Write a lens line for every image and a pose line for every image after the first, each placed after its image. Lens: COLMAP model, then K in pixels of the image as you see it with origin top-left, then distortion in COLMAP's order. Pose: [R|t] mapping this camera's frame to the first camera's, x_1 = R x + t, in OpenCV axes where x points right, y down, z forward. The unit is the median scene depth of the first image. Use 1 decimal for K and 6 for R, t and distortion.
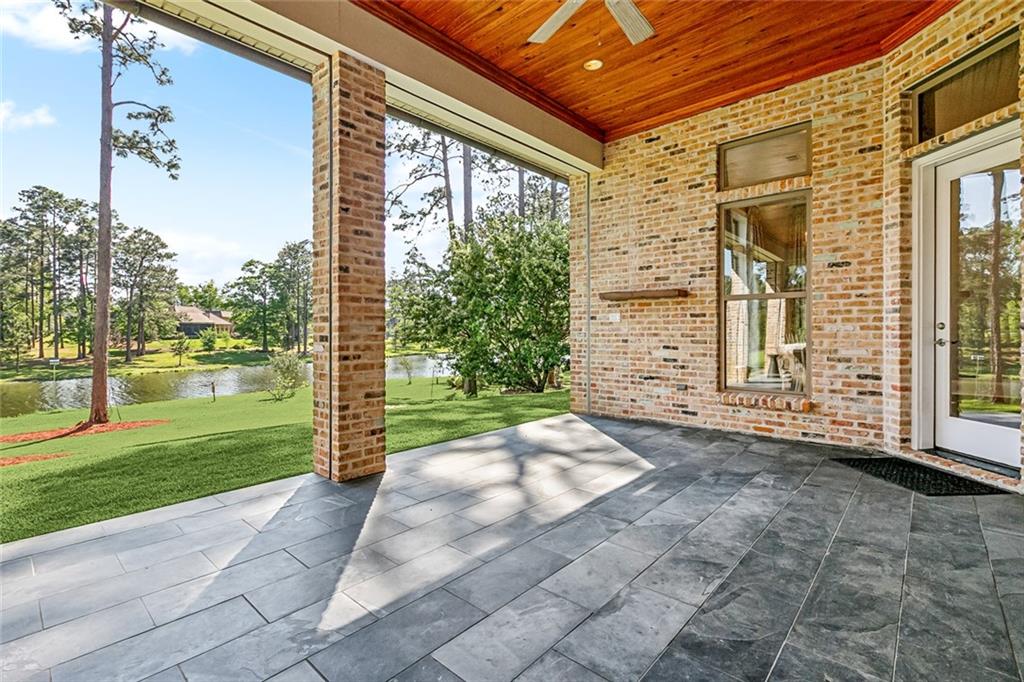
lens RADIAL K [[465.2, 0, 535.1], [0, 465.2, 327.7], [0, 0, 1]] dist [-0.000460, -0.000654]
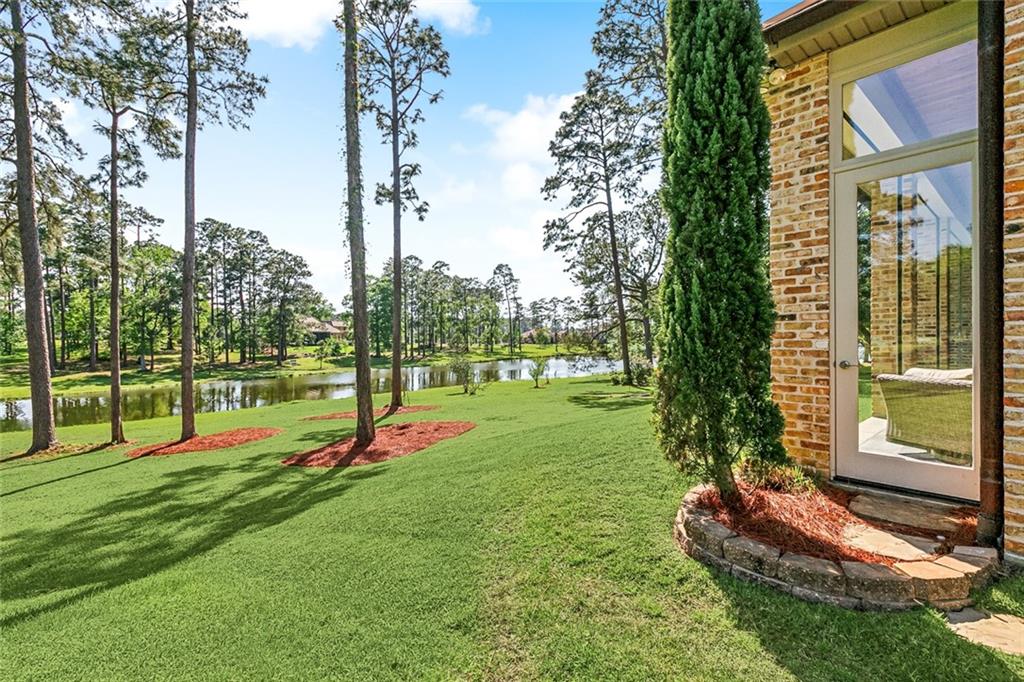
lens RADIAL K [[465.2, 0, 512.3], [0, 465.2, 338.6], [0, 0, 1]] dist [-0.000460, -0.000654]
pose [[0.990666, -0.007441, -0.136110, -0.128681], [0.008859, 0.999913, 0.009810, 0.000070], [0.136025, -0.010924, 0.990645, -0.091341]]
